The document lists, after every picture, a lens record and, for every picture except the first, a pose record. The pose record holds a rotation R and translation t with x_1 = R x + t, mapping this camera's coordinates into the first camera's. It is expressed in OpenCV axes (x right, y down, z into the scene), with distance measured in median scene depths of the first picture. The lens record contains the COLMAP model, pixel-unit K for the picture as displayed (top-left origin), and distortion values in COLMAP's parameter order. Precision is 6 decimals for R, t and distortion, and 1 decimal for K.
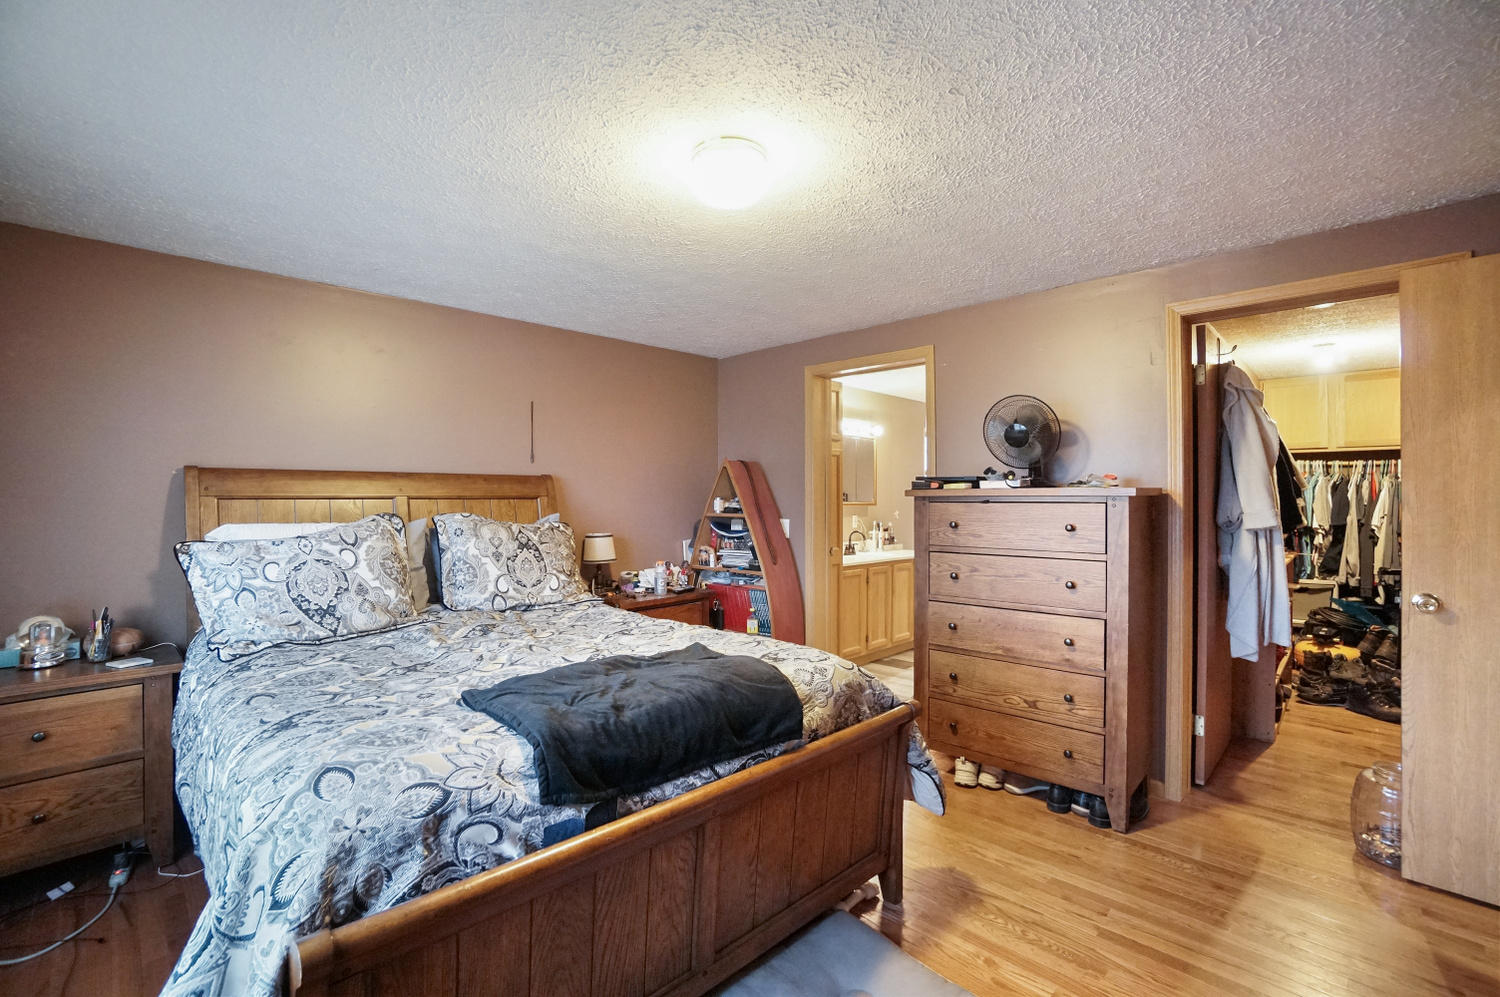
lens RADIAL K [[659.7, 0, 738.2], [0, 659.7, 499.6], [0, 0, 1]] dist [-0.021998, 0.000278]
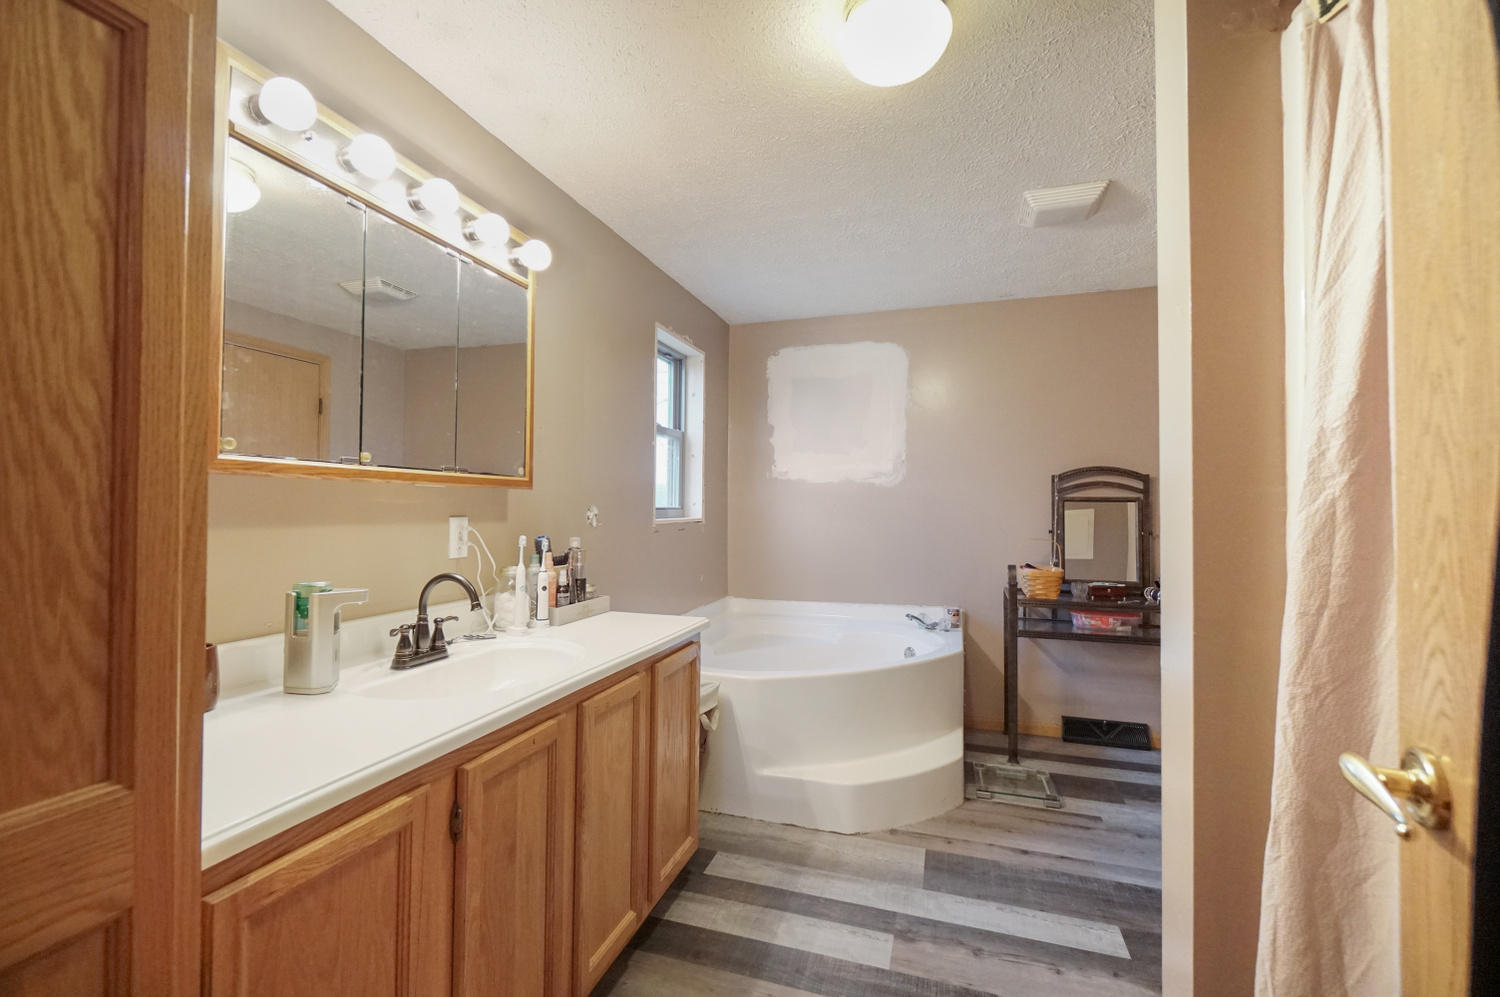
lens RADIAL K [[659.7, 0, 738.2], [0, 659.7, 499.6], [0, 0, 1]] dist [-0.021998, 0.000278]
pose [[0.898015, 0.009697, 0.439858, 0.164072], [-0.004272, 0.999902, -0.013321, 0.020036], [-0.439944, 0.010084, 0.897969, 0.686378]]
